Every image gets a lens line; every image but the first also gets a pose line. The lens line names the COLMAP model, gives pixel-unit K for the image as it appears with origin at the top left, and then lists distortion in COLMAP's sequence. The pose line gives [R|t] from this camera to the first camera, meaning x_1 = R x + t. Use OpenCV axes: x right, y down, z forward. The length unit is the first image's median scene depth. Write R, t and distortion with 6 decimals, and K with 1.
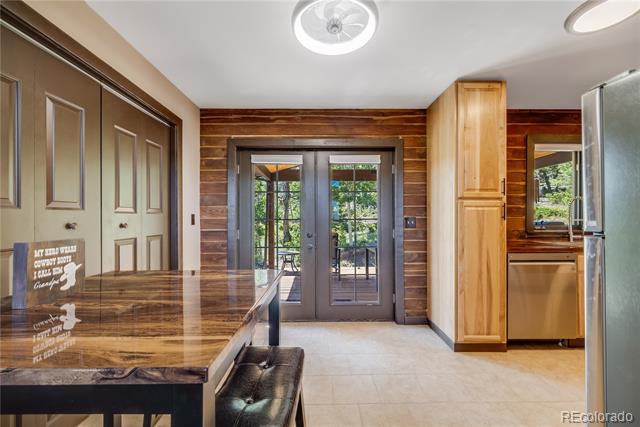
lens RADIAL K [[258.9, 0, 316.4], [0, 258.9, 214.8], [0, 0, 1]] dist [-0.005678, 0.000460]
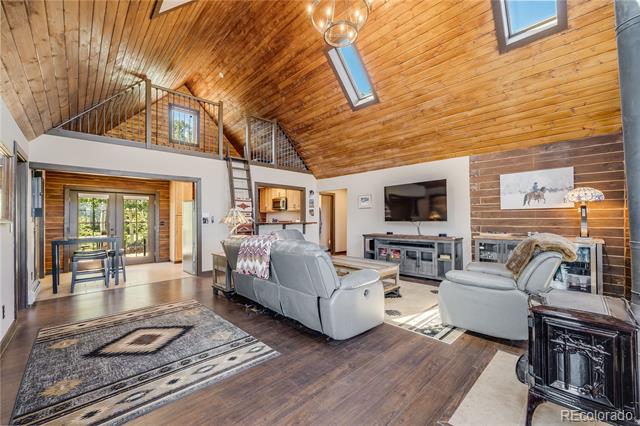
lens RADIAL K [[258.9, 0, 324.7], [0, 258.9, 211.2], [0, 0, 1]] dist [-0.005678, 0.000460]
pose [[0.712935, 0.018091, 0.700997, -0.281869], [-0.002485, 0.999726, -0.023274, -0.034932], [-0.701226, 0.014850, 0.712784, -1.912931]]
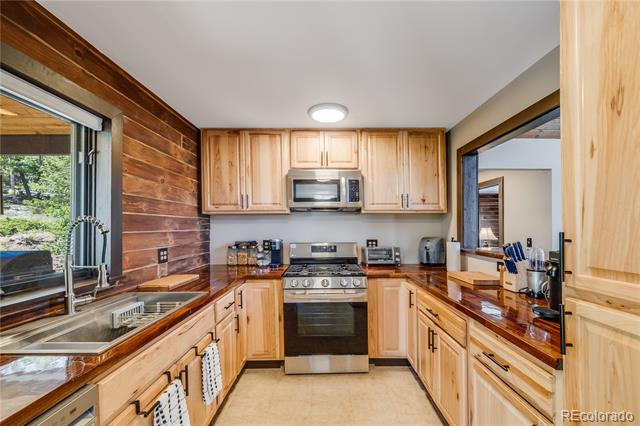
lens RADIAL K [[258.9, 0, 328.3], [0, 258.9, 229.1], [0, 0, 1]] dist [-0.005678, 0.000460]
pose [[-0.024870, -0.007159, 0.999665, 0.506020], [-0.010417, 0.999922, 0.006902, -0.051368], [-0.999636, -0.010242, -0.024943, 0.539416]]
